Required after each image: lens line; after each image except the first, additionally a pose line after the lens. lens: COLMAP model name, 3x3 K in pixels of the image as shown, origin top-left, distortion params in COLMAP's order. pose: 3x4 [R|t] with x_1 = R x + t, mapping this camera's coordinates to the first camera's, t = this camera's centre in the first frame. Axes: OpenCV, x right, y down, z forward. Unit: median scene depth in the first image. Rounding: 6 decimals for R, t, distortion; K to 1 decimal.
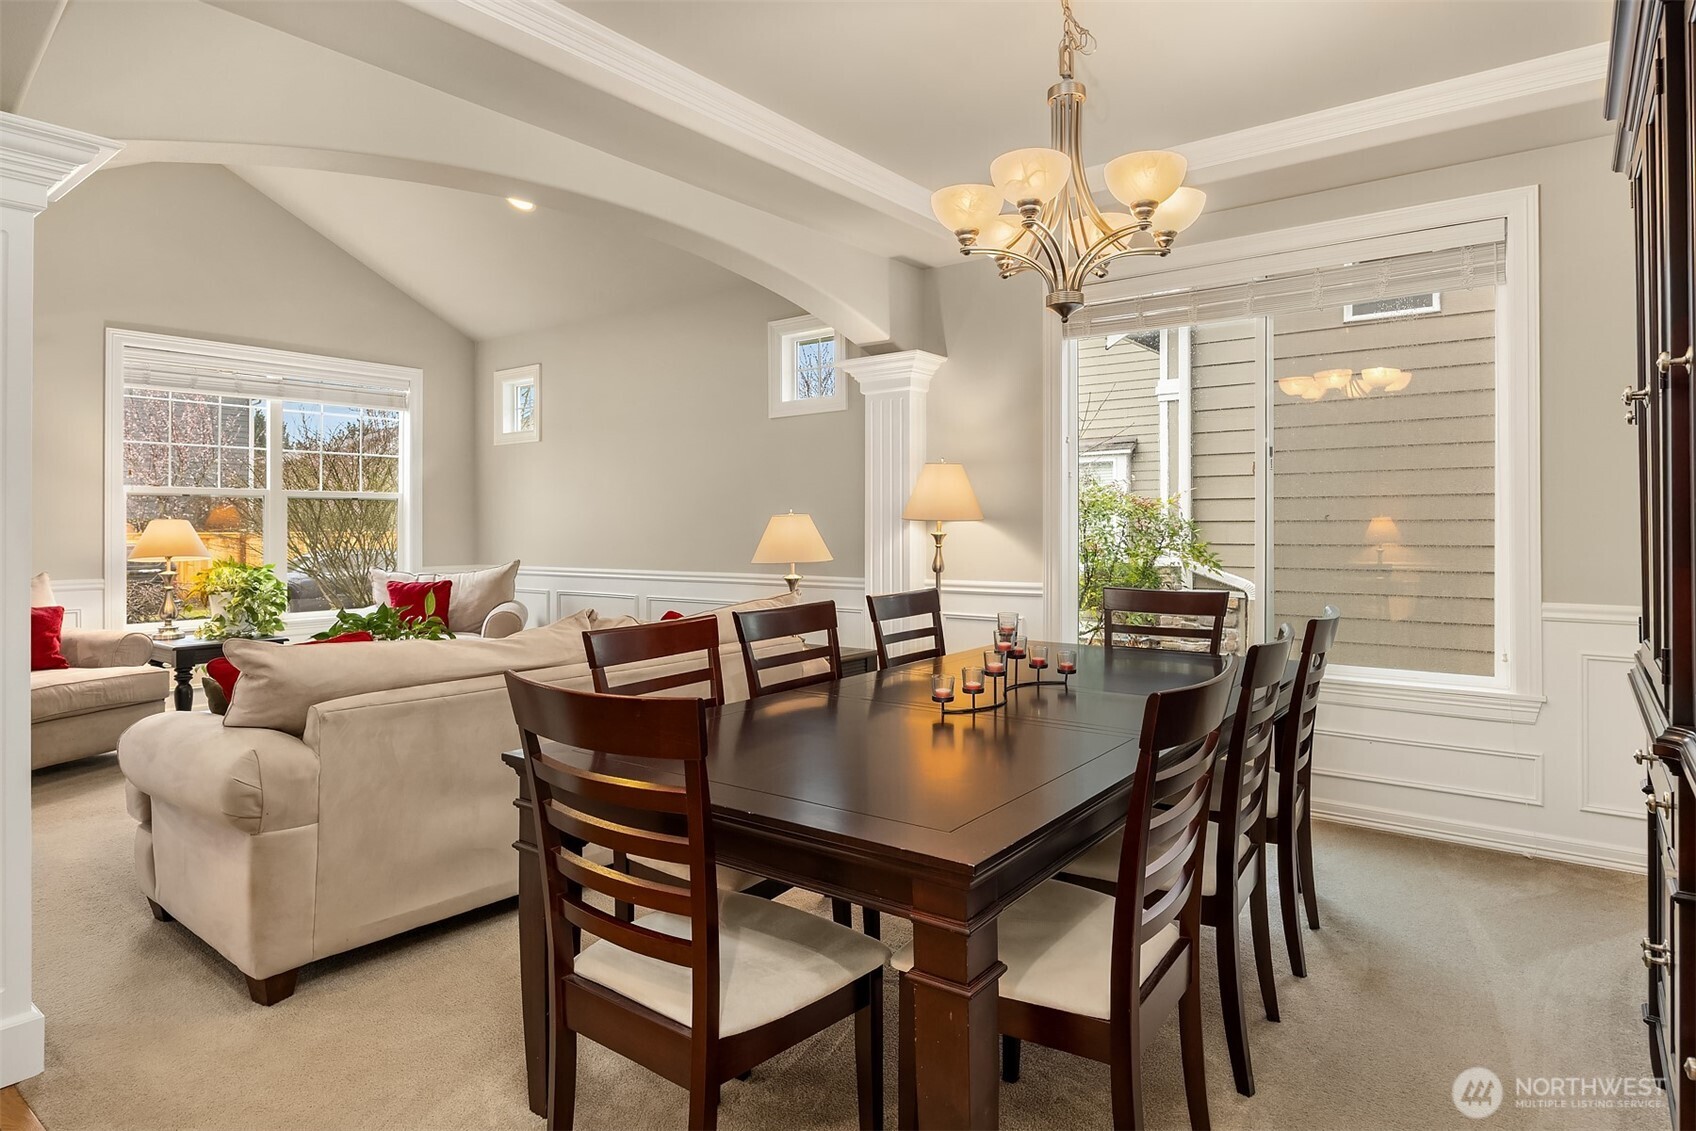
lens RADIAL K [[1000.7, 0, 854.3], [0, 1000.7, 528.8], [0, 0, 1]] dist [0.005488, 0.003365]
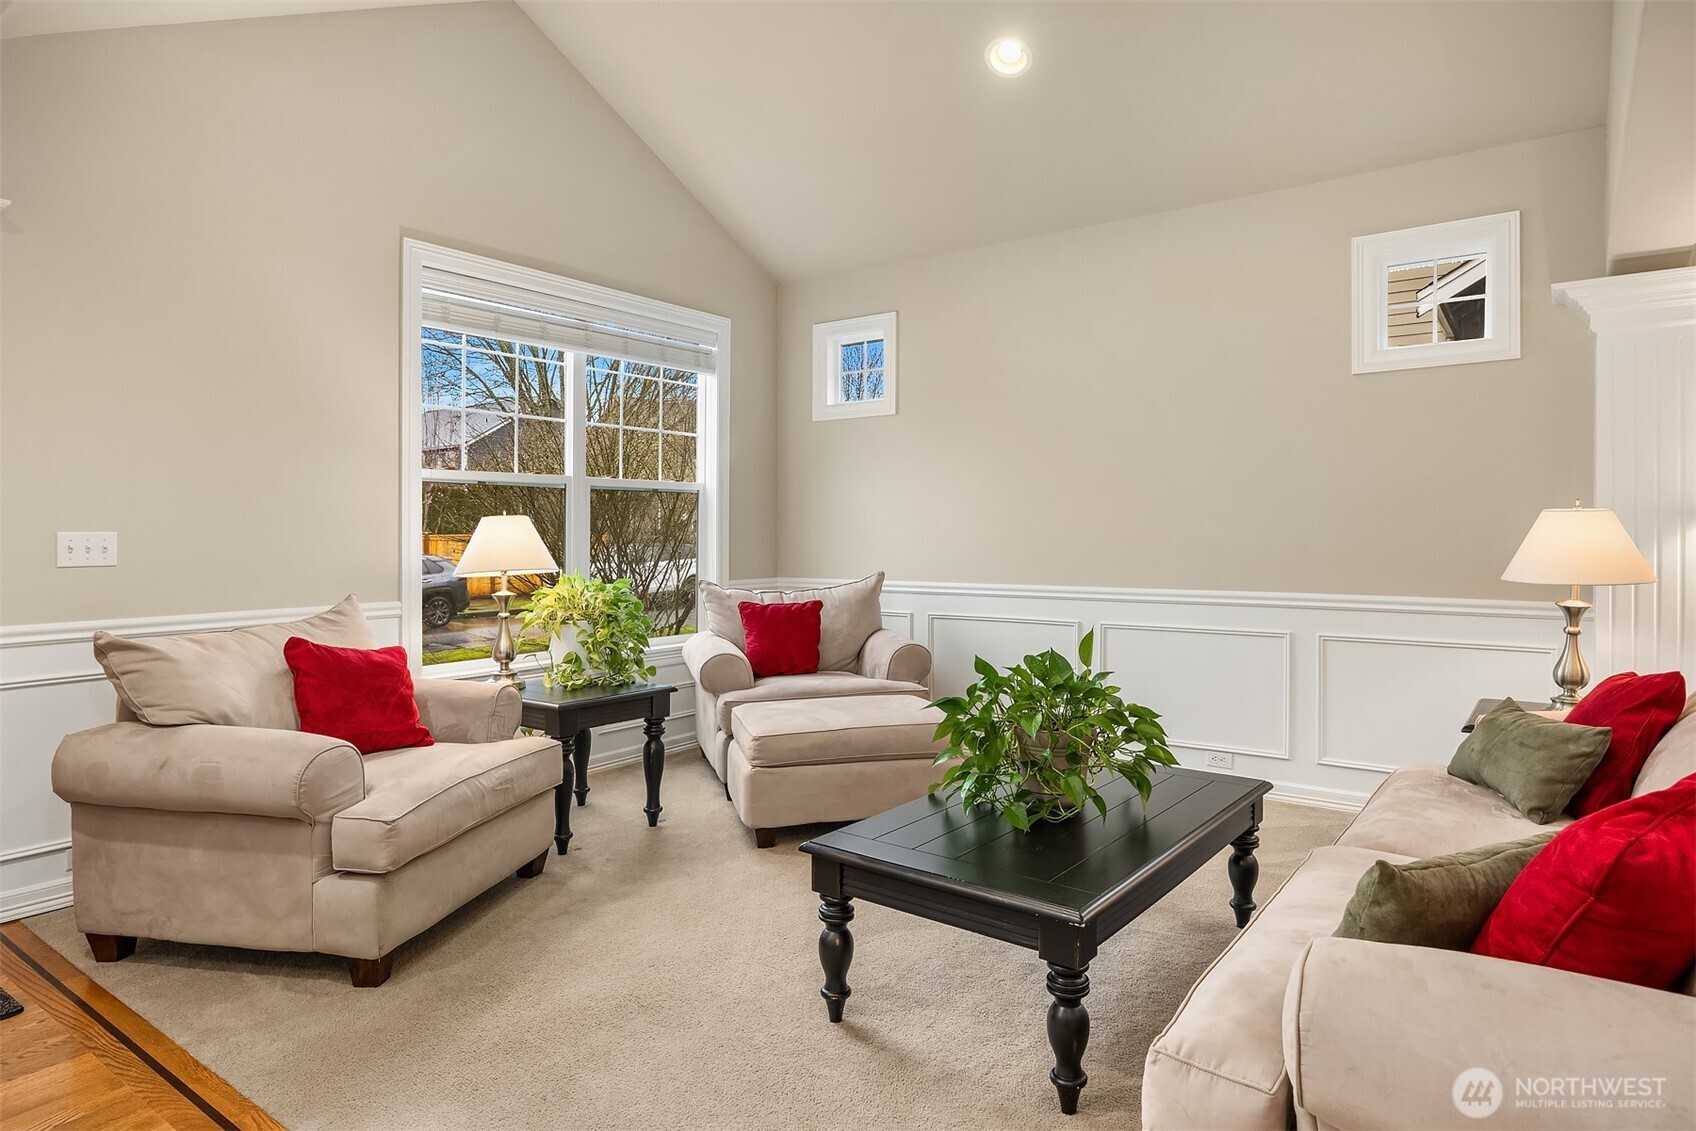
lens RADIAL K [[1000.7, 0, 846.5], [0, 1000.7, 554.8], [0, 0, 1]] dist [0.005488, 0.003365]
pose [[0.999297, 0.000790, 0.037478, -0.405213], [-0.001650, 0.999736, 0.022935, 0.001085], [-0.037450, -0.022981, 0.999034, 0.259882]]
